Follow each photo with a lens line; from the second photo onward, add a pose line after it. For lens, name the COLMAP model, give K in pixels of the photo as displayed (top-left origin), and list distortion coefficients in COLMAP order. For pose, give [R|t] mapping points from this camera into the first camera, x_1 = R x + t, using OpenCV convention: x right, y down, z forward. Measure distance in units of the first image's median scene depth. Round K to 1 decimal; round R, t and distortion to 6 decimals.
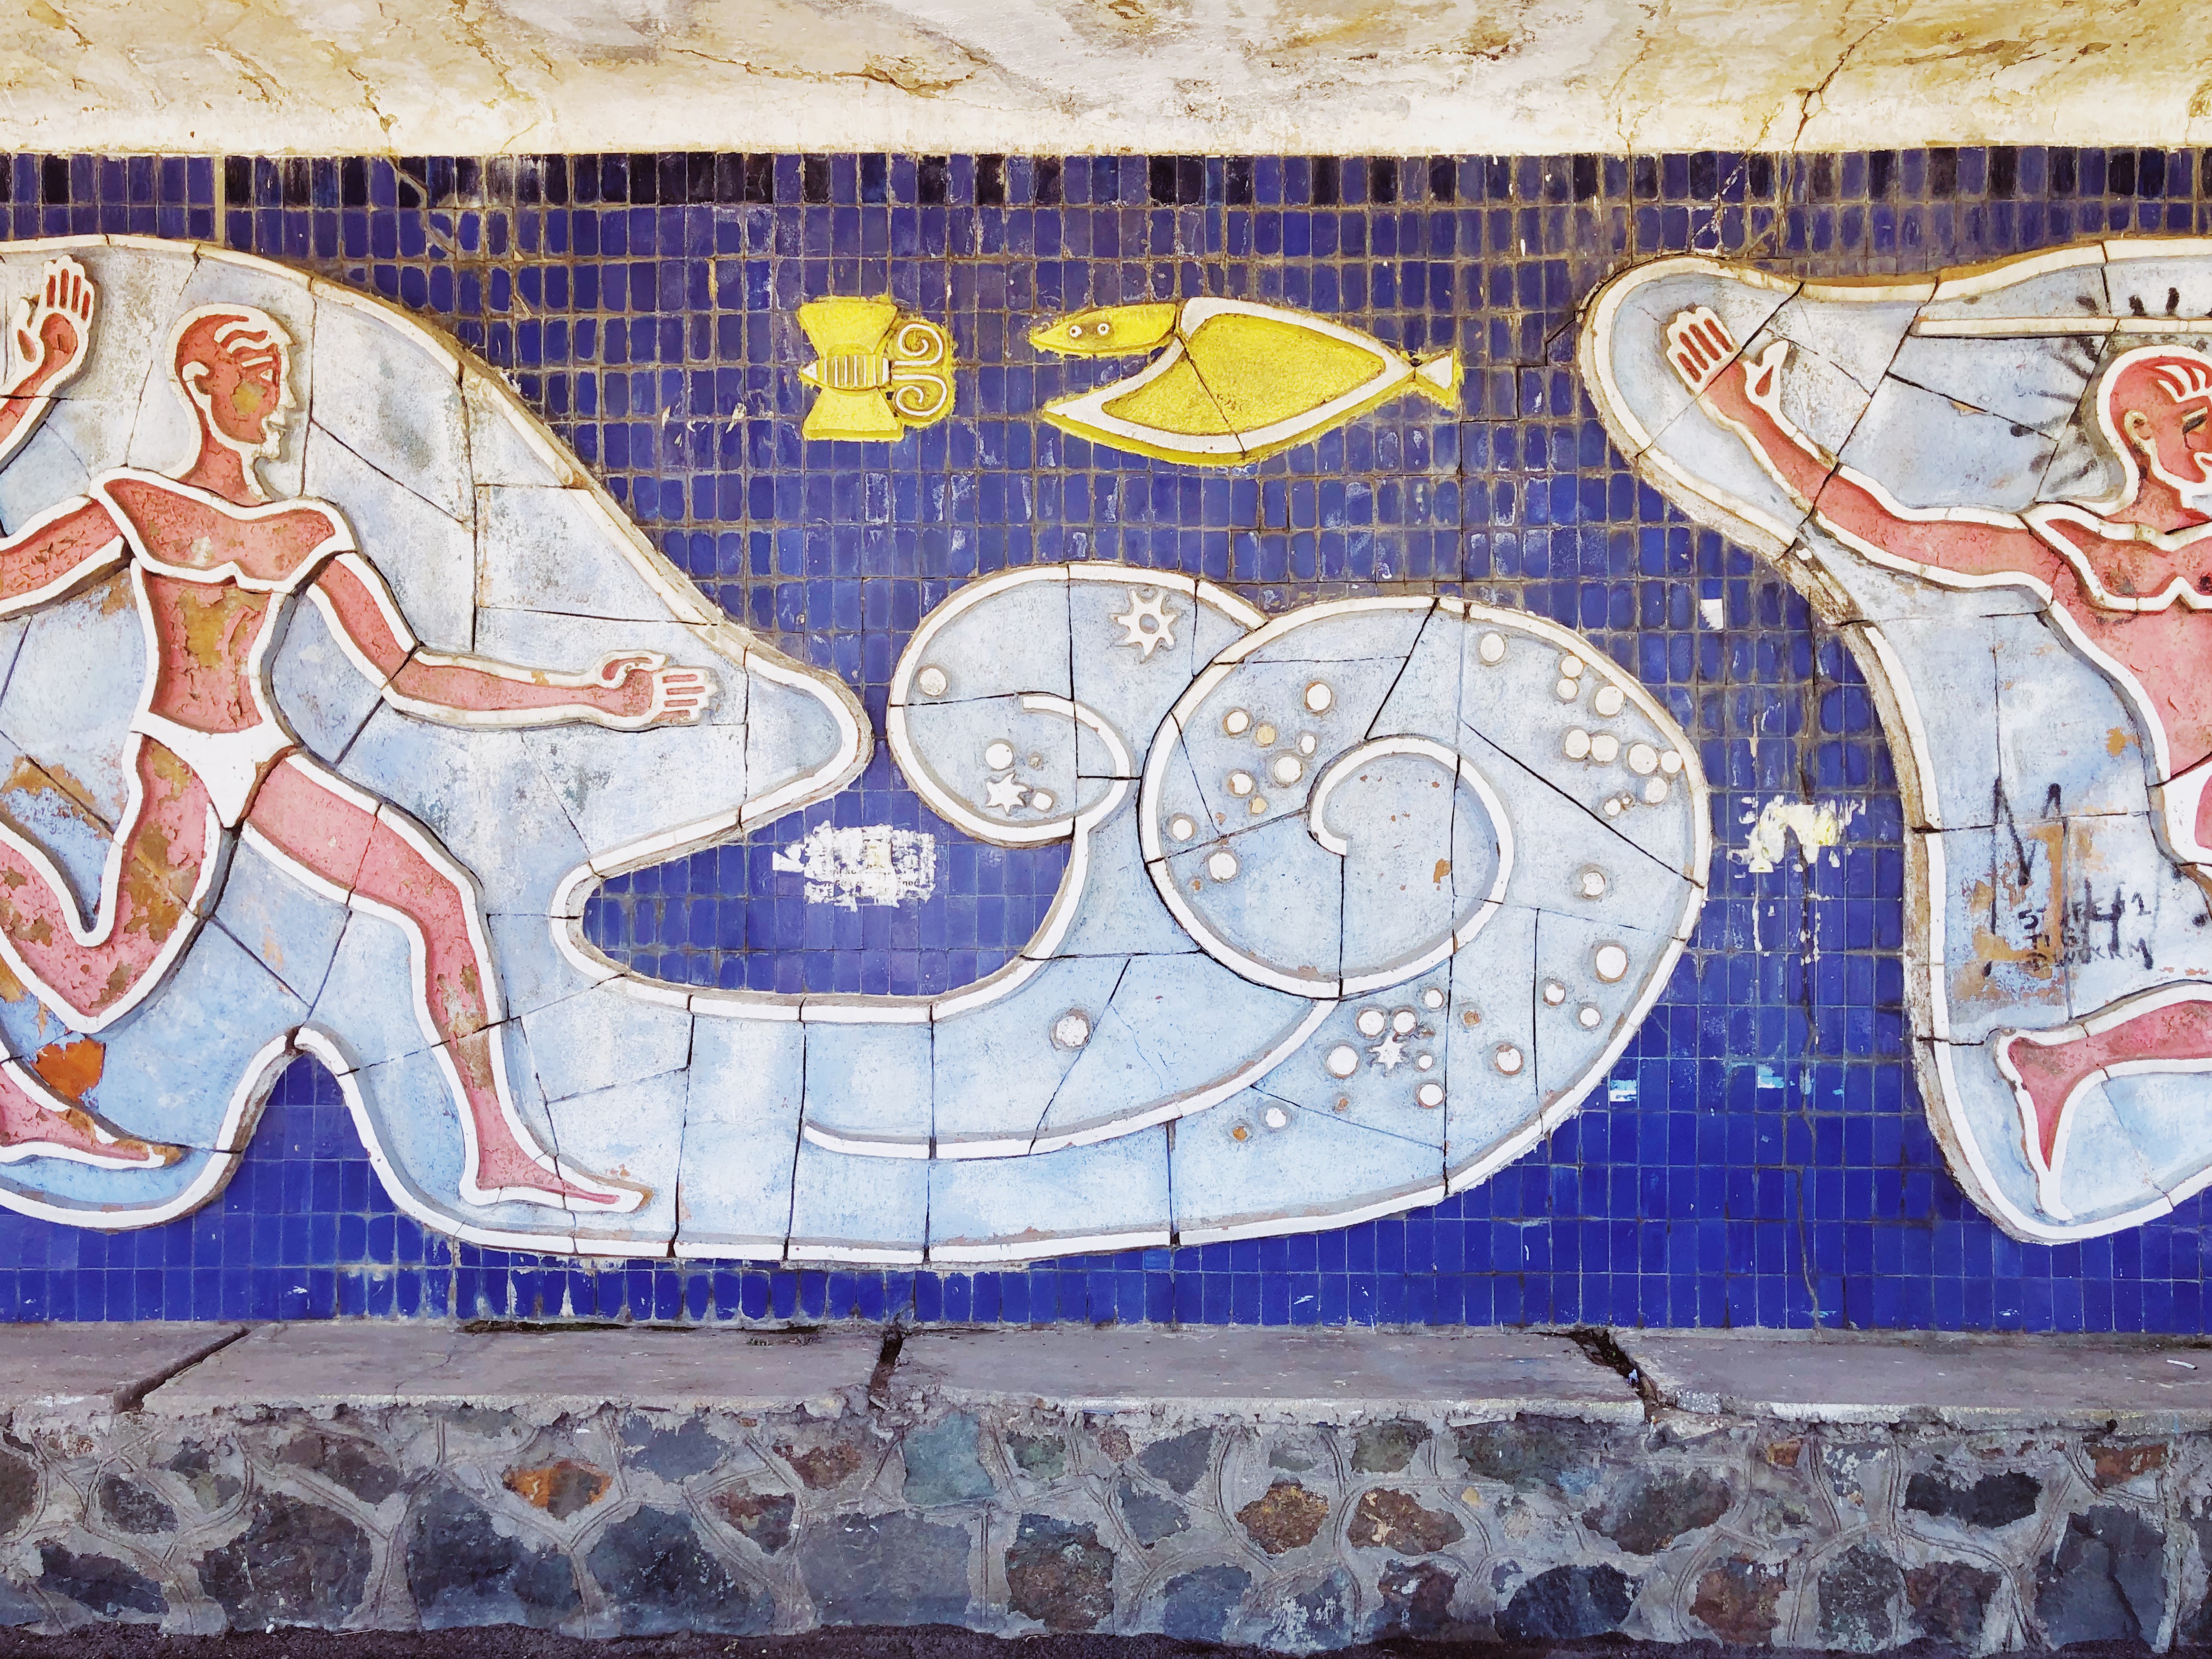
lens RADIAL K [[1925.1, 0, 1101.4], [0, 1925.1, 785.4], [0, 0, 1]] dist [0.039562, -0.043929]
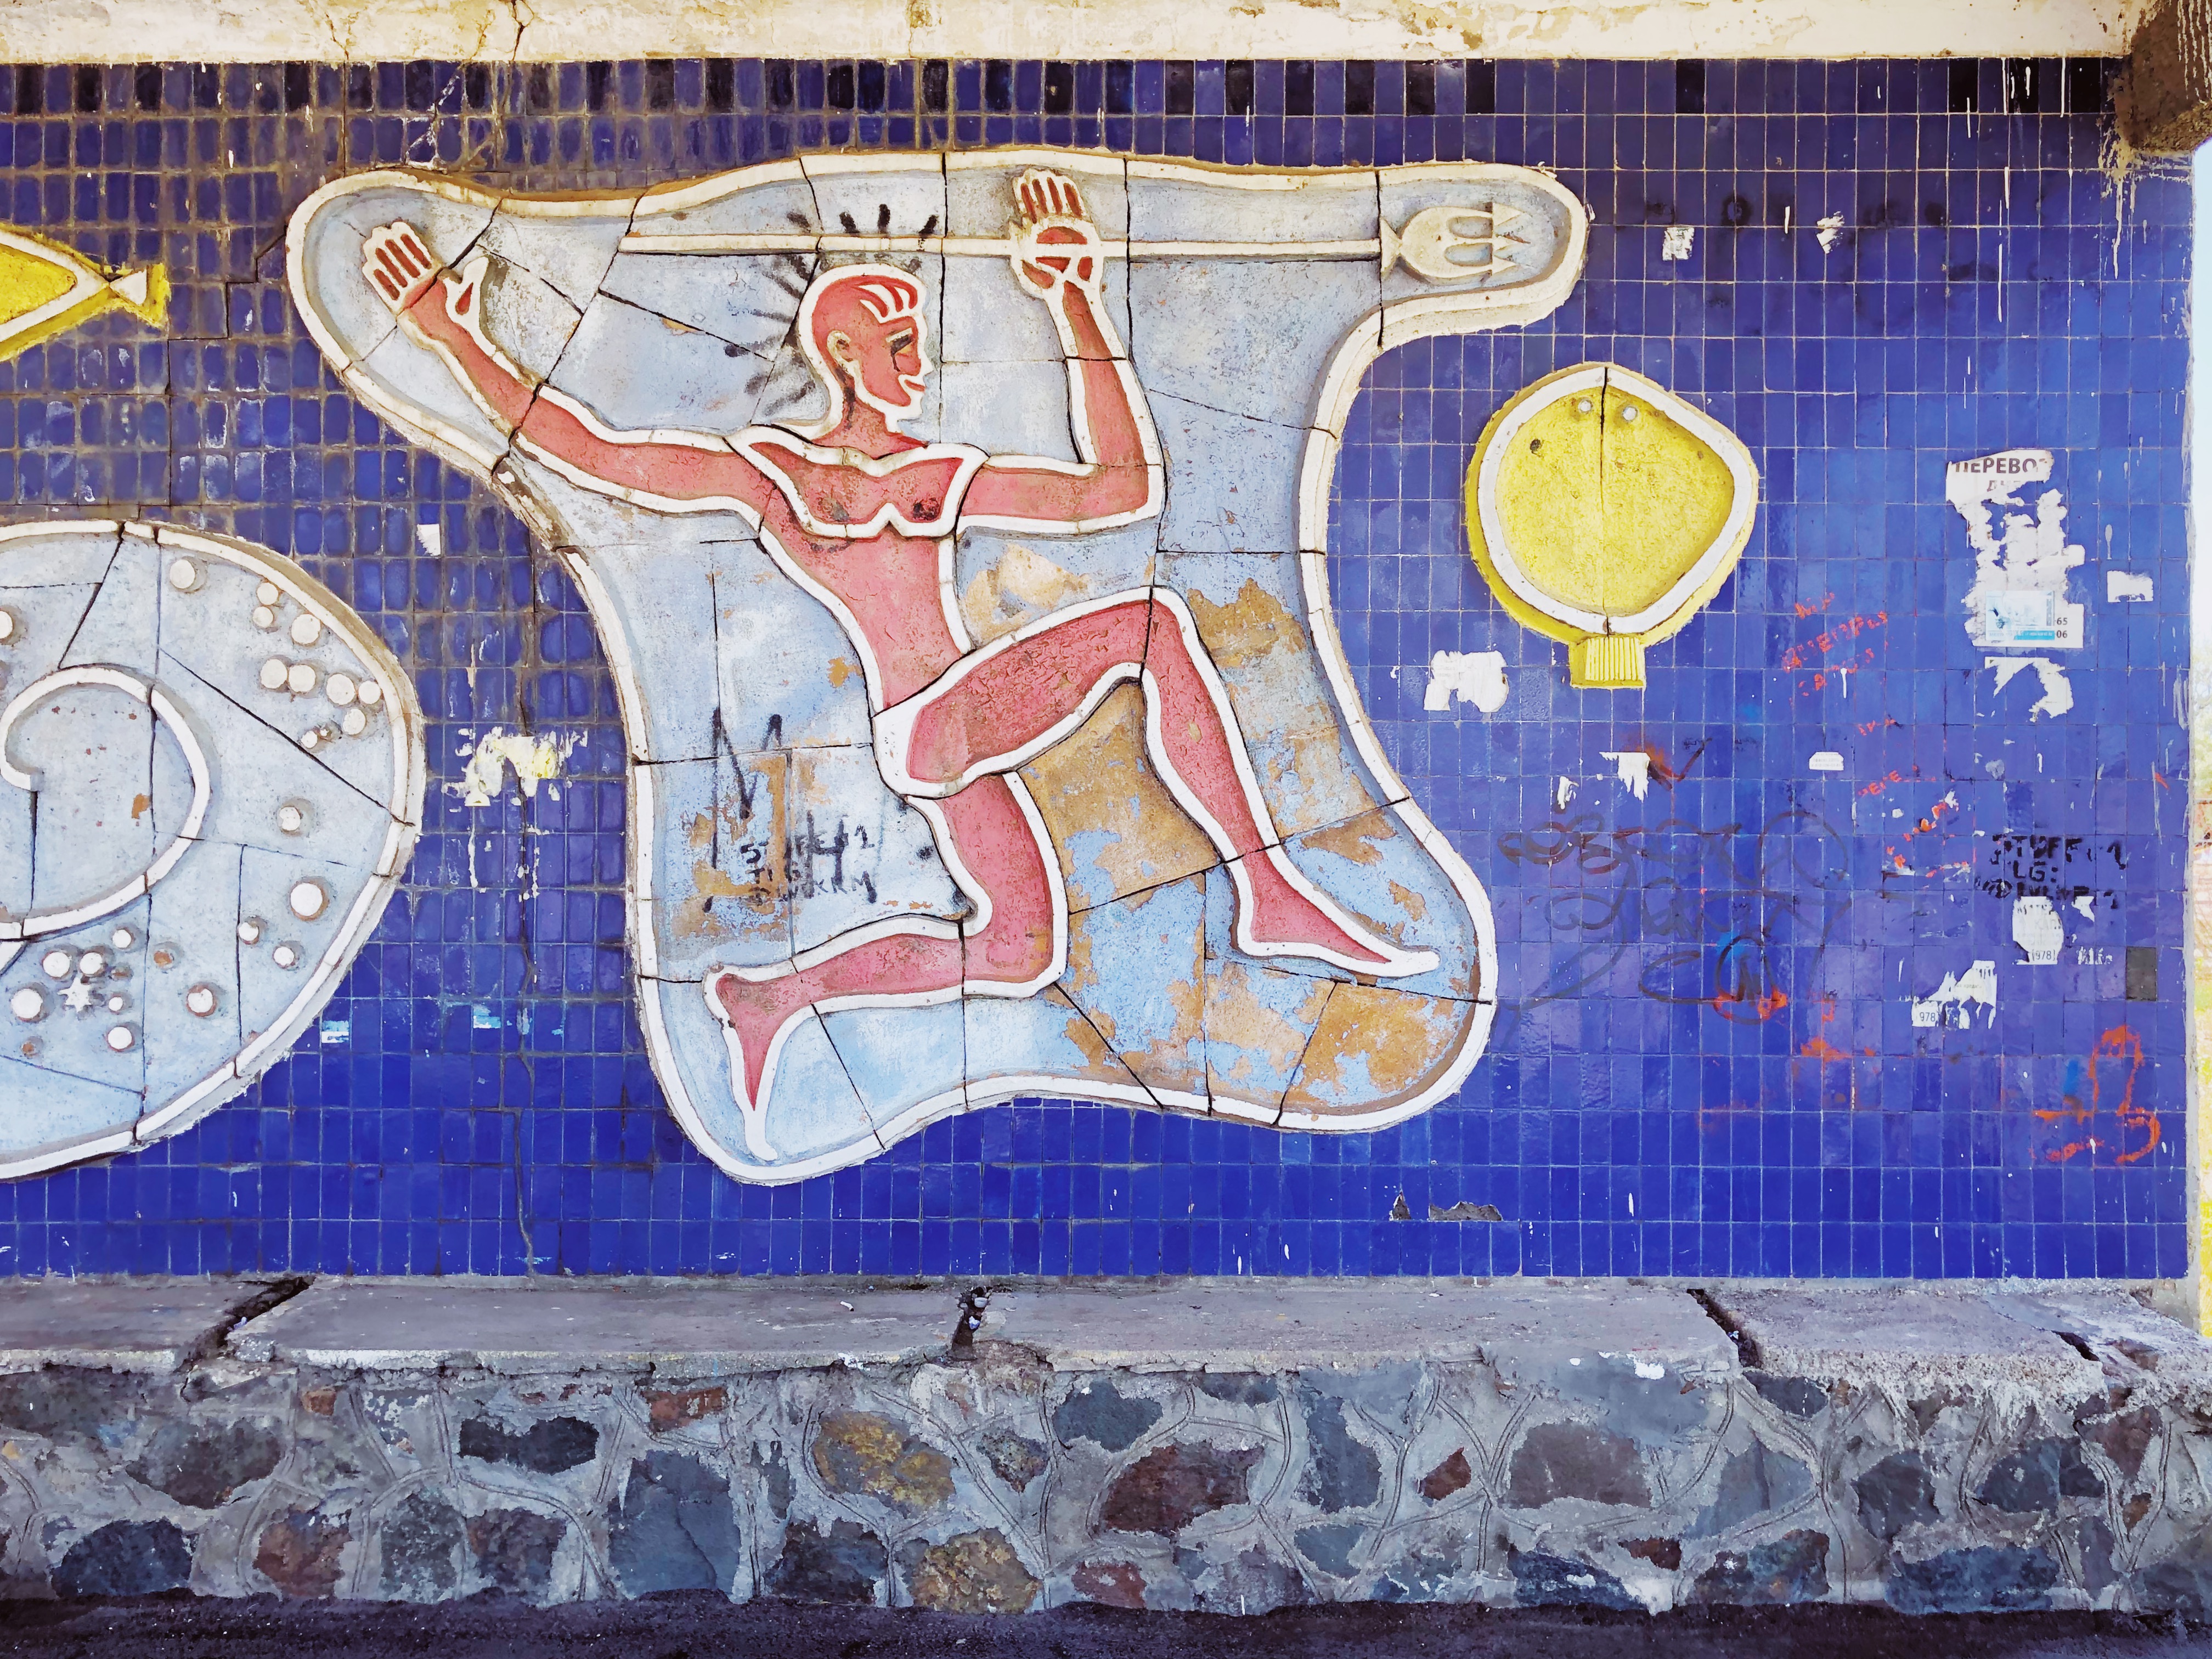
lens RADIAL K [[1925.1, 0, 1124.3], [0, 1925.1, 772.3], [0, 0, 1]] dist [0.039562, -0.043929]
pose [[0.999985, -0.003045, 0.004611, 0.664608], [0.002985, 0.999913, 0.012822, 0.016408], [-0.004650, -0.012808, 0.999907, 0.027884]]
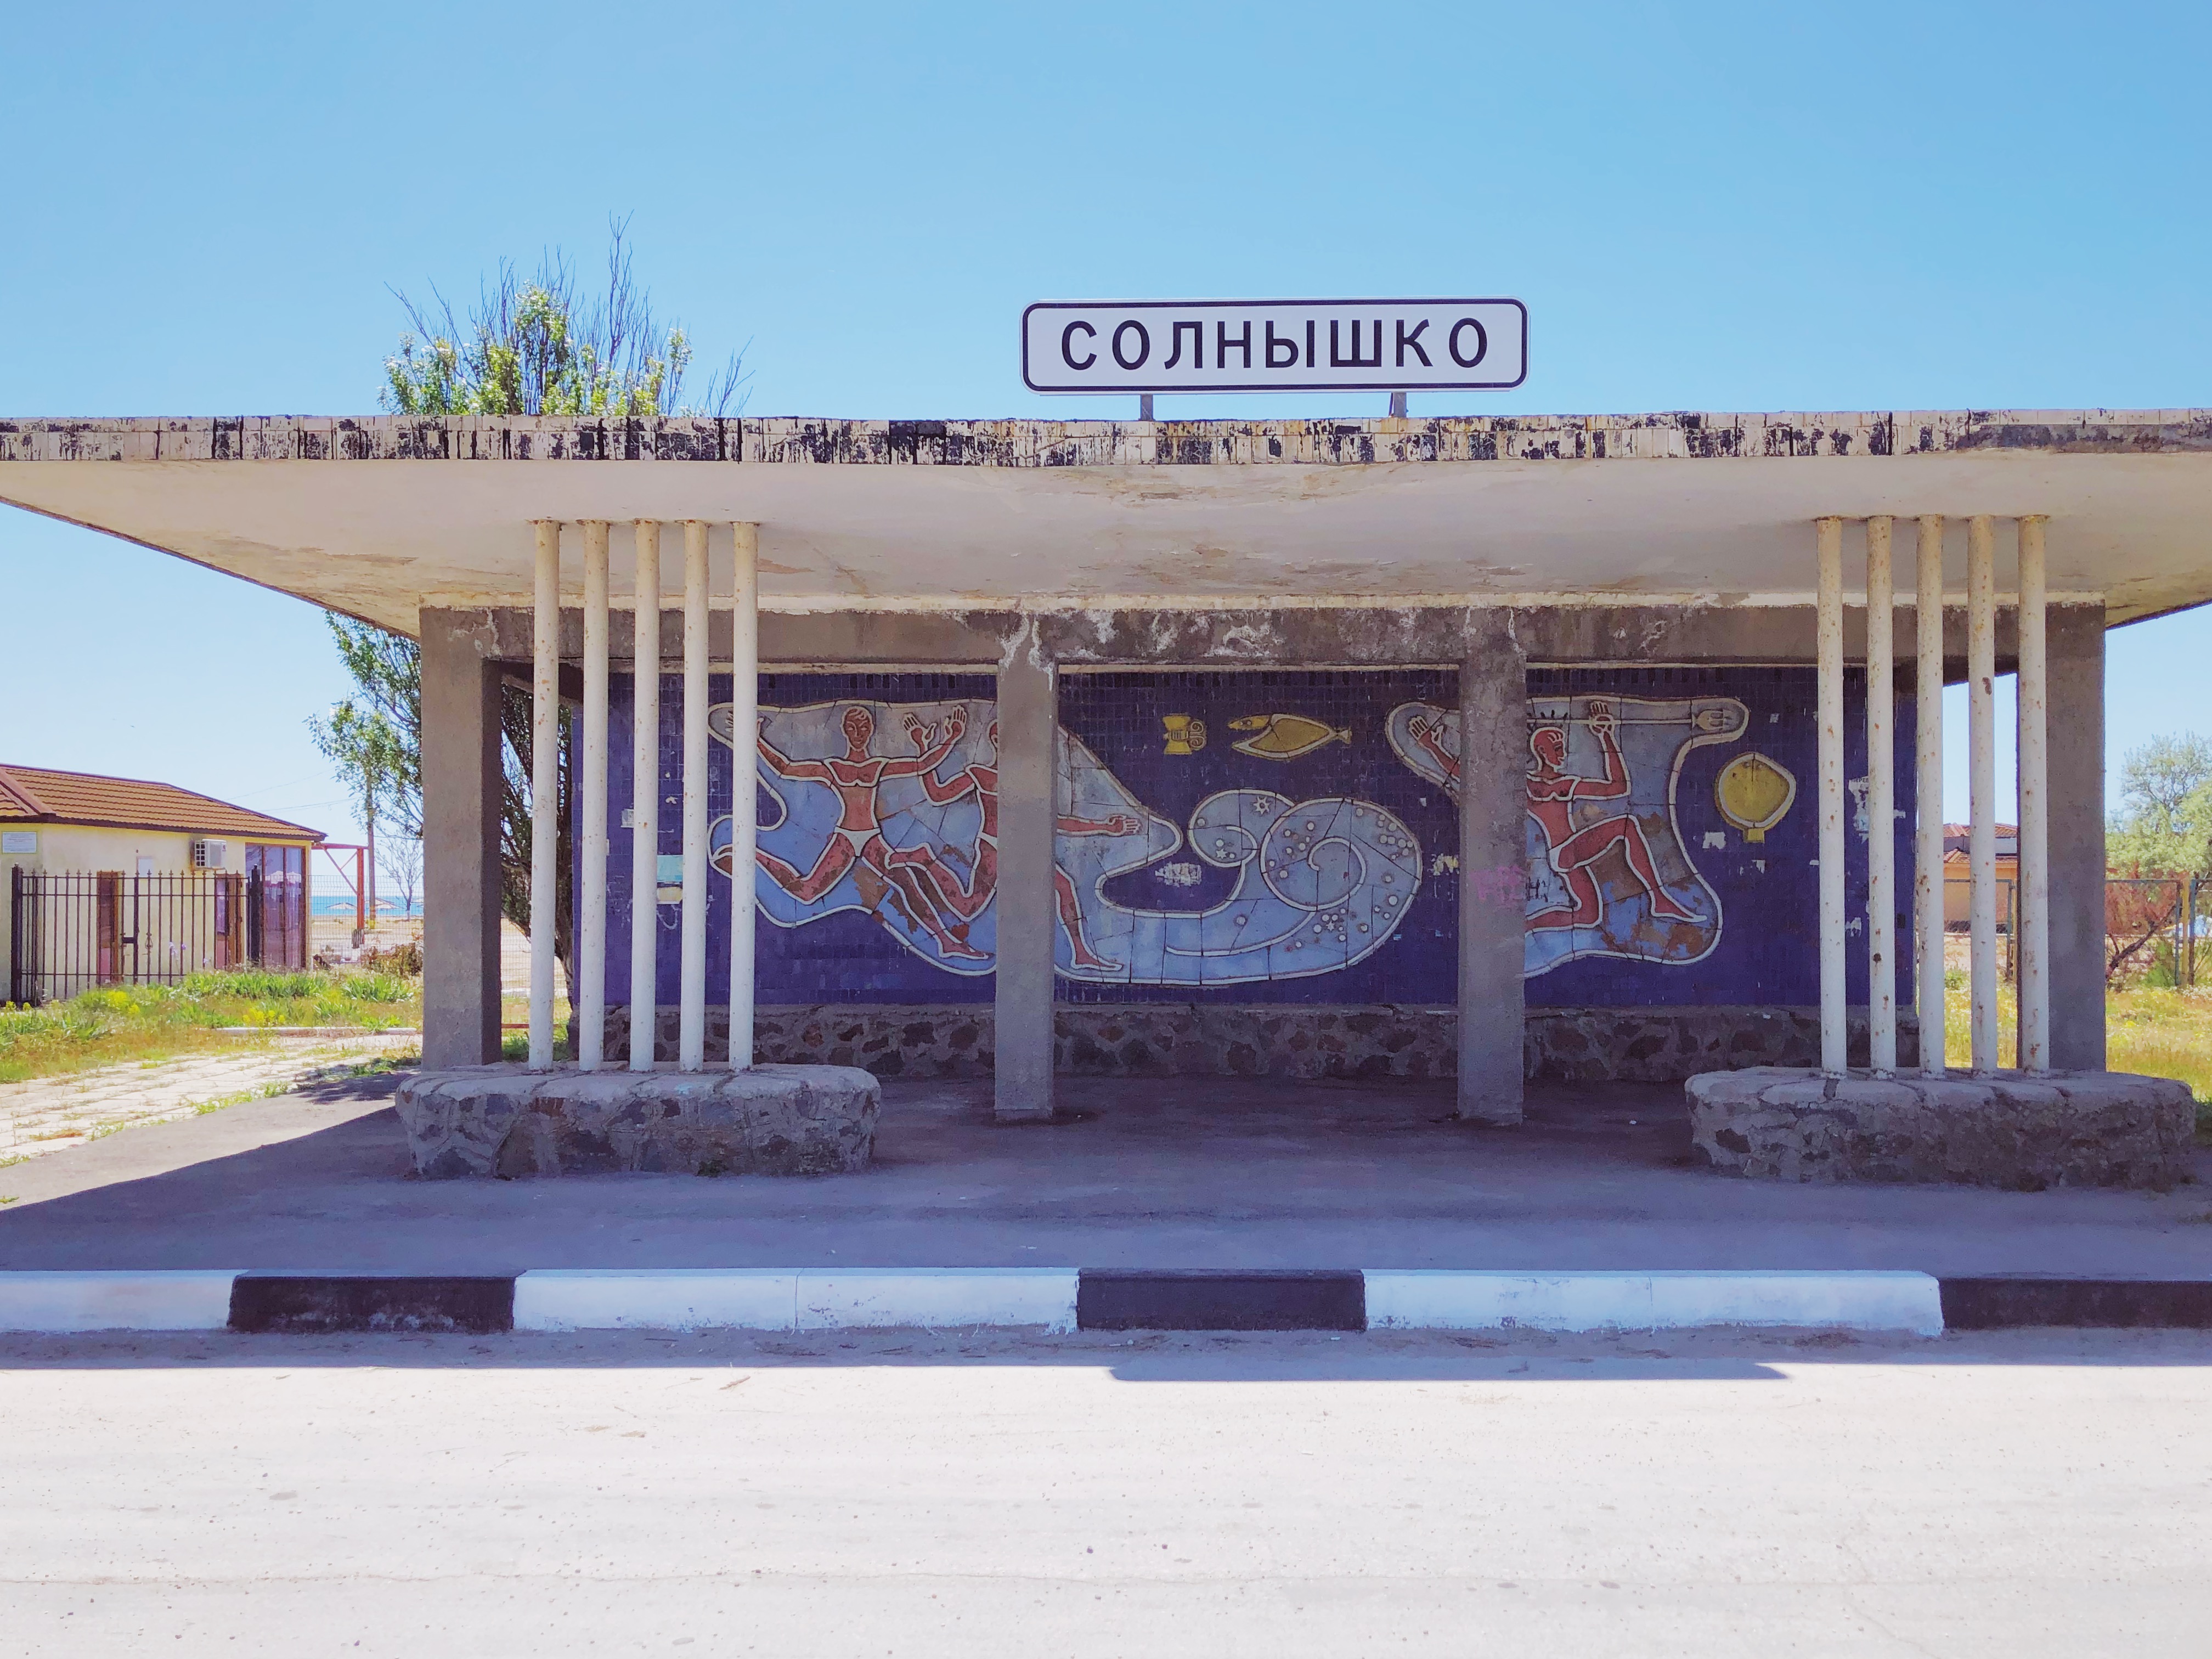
lens RADIAL K [[1925.1, 0, 1072.3], [0, 1925.1, 903.7], [0, 0, 1]] dist [0.039562, -0.043929]
pose [[0.999431, -0.003641, -0.033539, -0.206320], [0.004904, 0.999278, 0.037672, -0.039548], [0.033378, -0.037815, 0.998727, -2.549433]]
